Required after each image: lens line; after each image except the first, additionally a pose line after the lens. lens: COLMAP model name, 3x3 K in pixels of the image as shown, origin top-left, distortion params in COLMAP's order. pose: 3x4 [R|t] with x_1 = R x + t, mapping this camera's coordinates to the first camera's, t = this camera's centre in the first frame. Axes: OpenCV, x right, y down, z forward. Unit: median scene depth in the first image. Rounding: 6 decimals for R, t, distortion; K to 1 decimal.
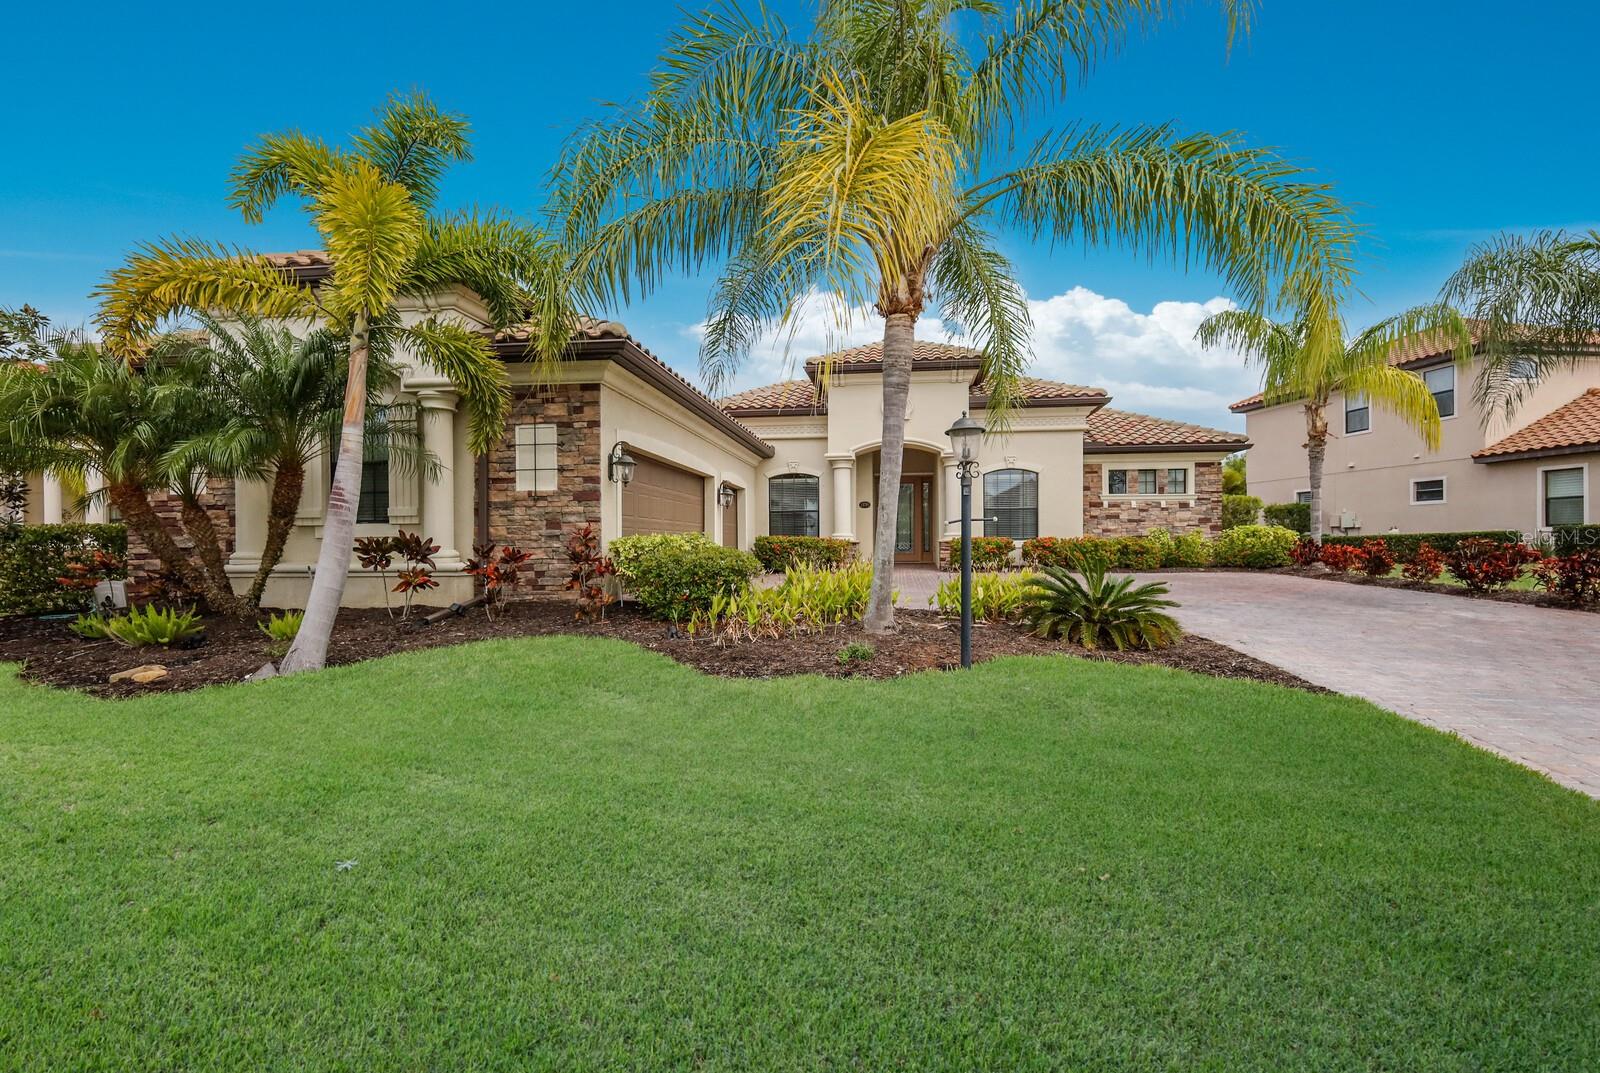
lens RADIAL K [[704.4, 0, 800.0], [0, 704.4, 543.0], [0, 0, 1]] dist [0.004109, -0.000087]
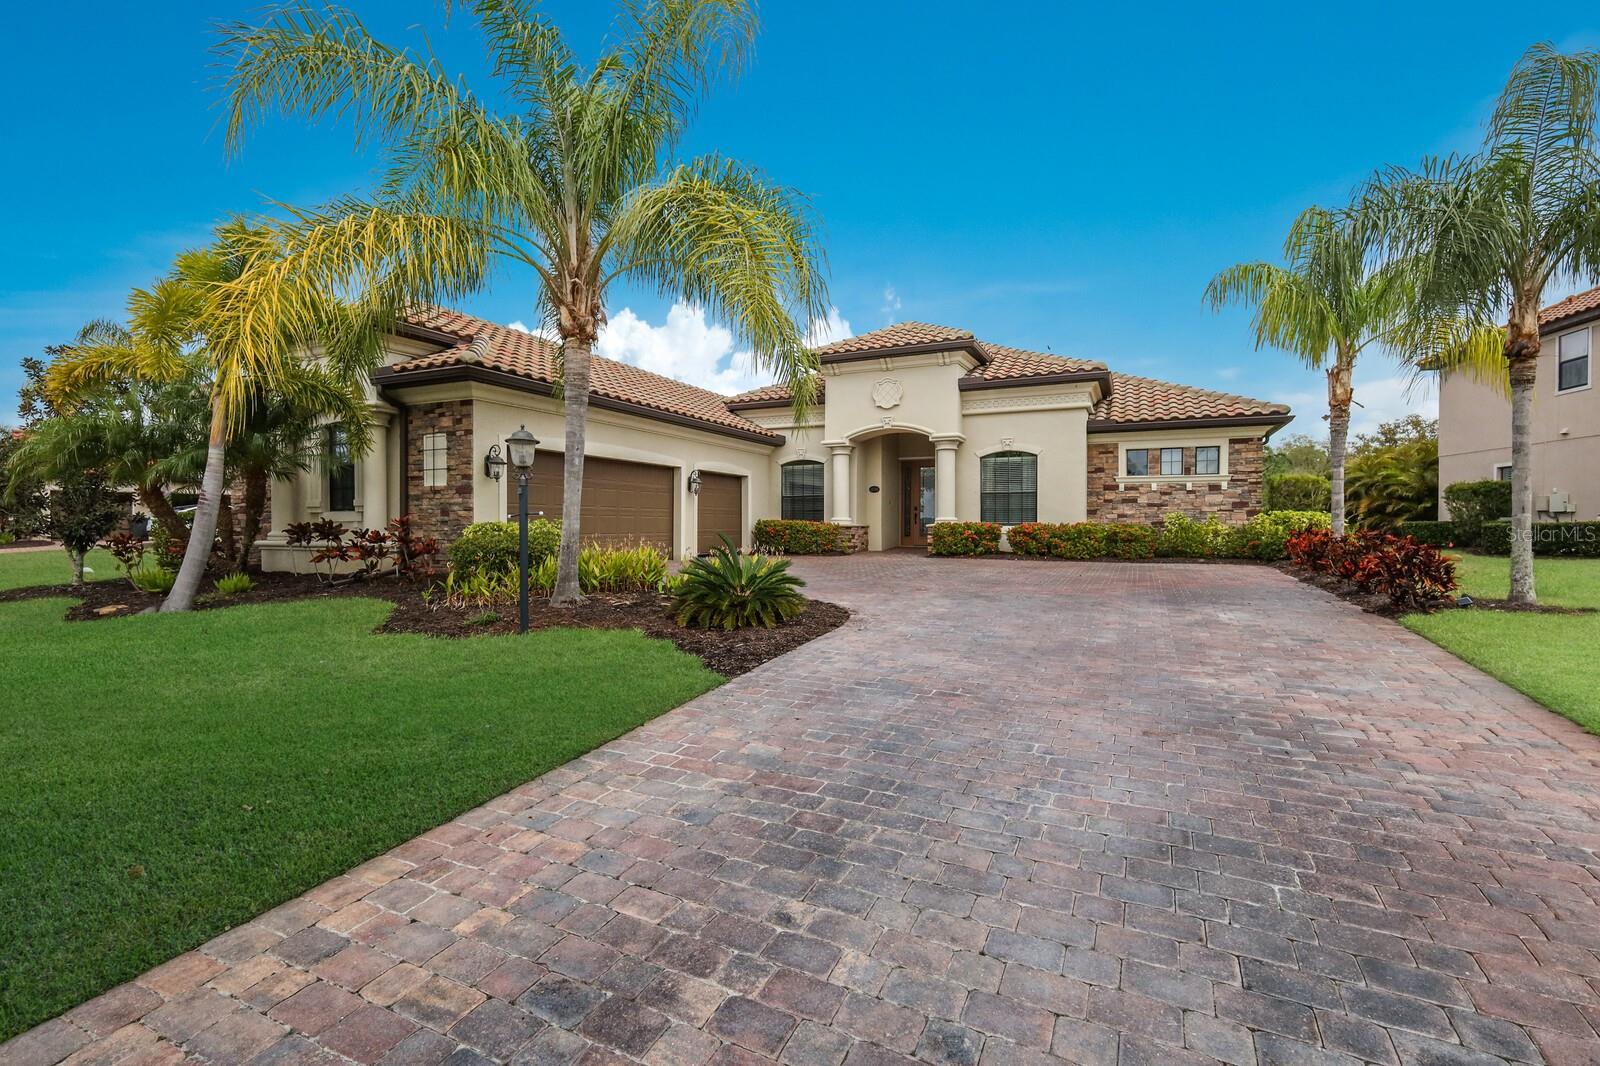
lens RADIAL K [[704.4, 0, 800.0], [0, 704.4, 539.5], [0, 0, 1]] dist [0.004109, -0.000087]
pose [[0.949832, 0.014676, -0.312417, 0.334688], [-0.007101, 0.999653, 0.025371, -0.007330], [0.312681, -0.021879, 0.949606, -0.004317]]
